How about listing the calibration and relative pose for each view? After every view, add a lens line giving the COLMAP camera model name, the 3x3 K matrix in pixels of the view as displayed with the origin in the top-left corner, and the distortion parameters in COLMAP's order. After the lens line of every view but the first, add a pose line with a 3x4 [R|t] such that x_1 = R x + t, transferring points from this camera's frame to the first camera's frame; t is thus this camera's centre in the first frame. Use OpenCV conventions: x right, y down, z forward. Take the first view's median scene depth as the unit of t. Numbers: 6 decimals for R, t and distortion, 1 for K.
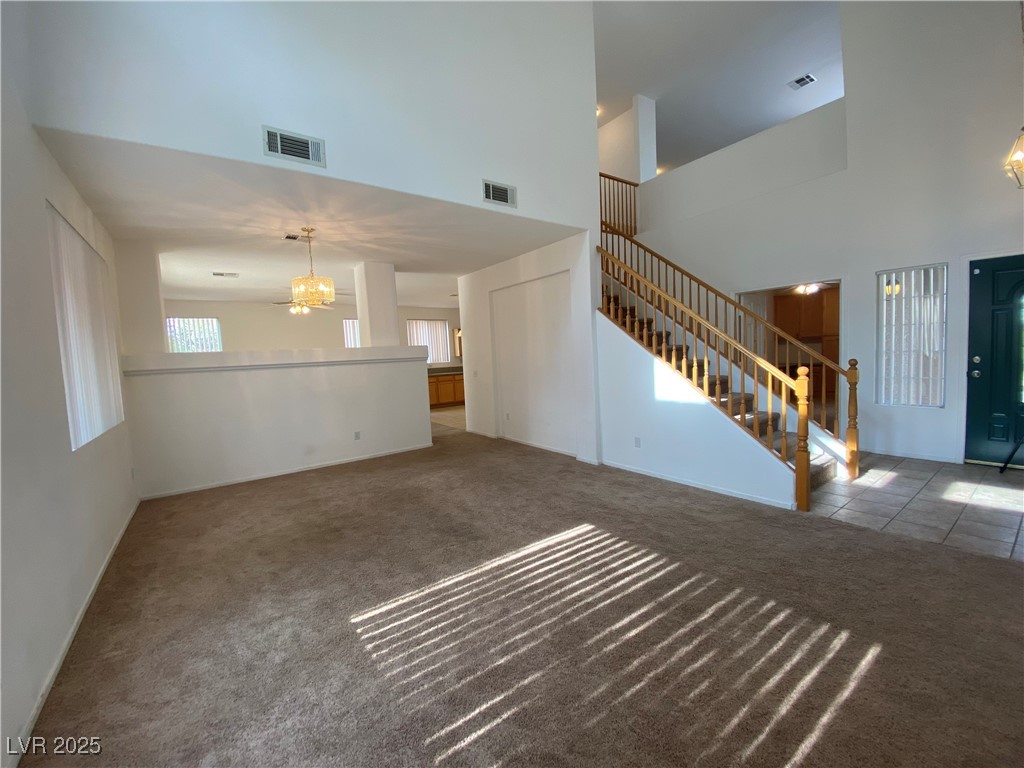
lens RADIAL K [[413.6, 0, 507.1], [0, 413.6, 384.3], [0, 0, 1]] dist [0.021115, -0.020340]
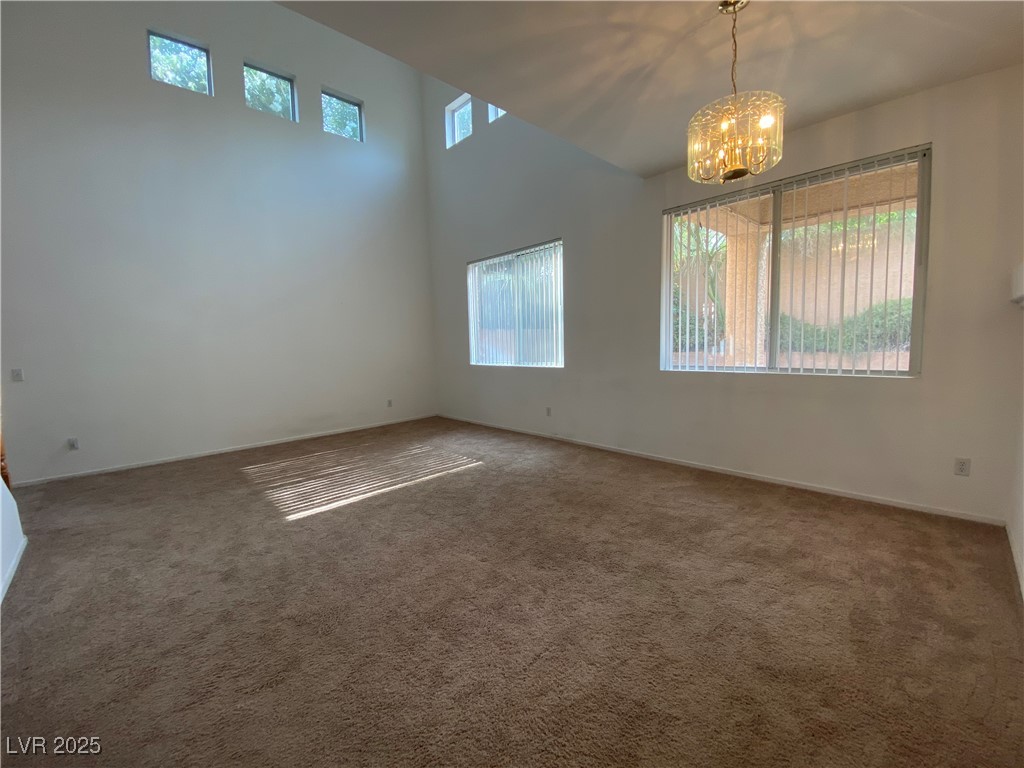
lens RADIAL K [[413.6, 0, 507.1], [0, 413.6, 384.3], [0, 0, 1]] dist [0.021115, -0.020340]
pose [[-0.986852, 0.092777, -0.132347, -0.143580], [0.068445, 0.981683, 0.177803, -0.068009], [0.146419, 0.166407, -0.975126, 1.484142]]
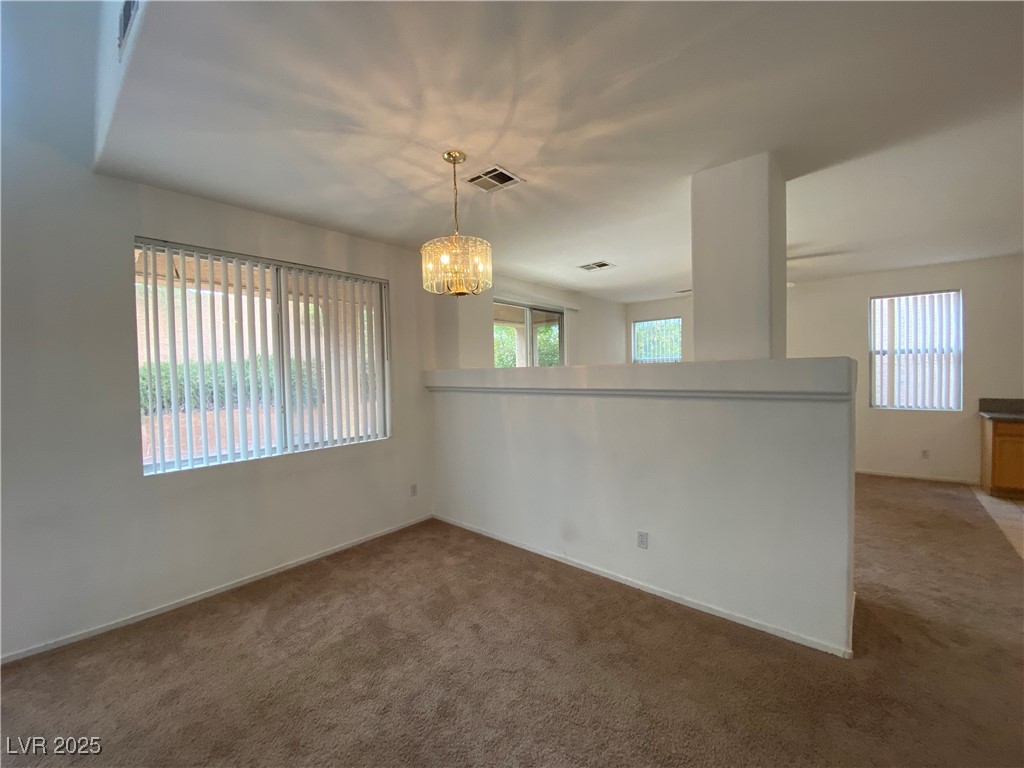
lens RADIAL K [[413.6, 0, 507.1], [0, 413.6, 384.3], [0, 0, 1]] dist [0.021115, -0.020340]
pose [[0.233648, 0.074343, -0.969475, 0.094378], [-0.058603, 0.996337, 0.062279, -0.112402], [0.970554, 0.042263, 0.237148, 0.964246]]
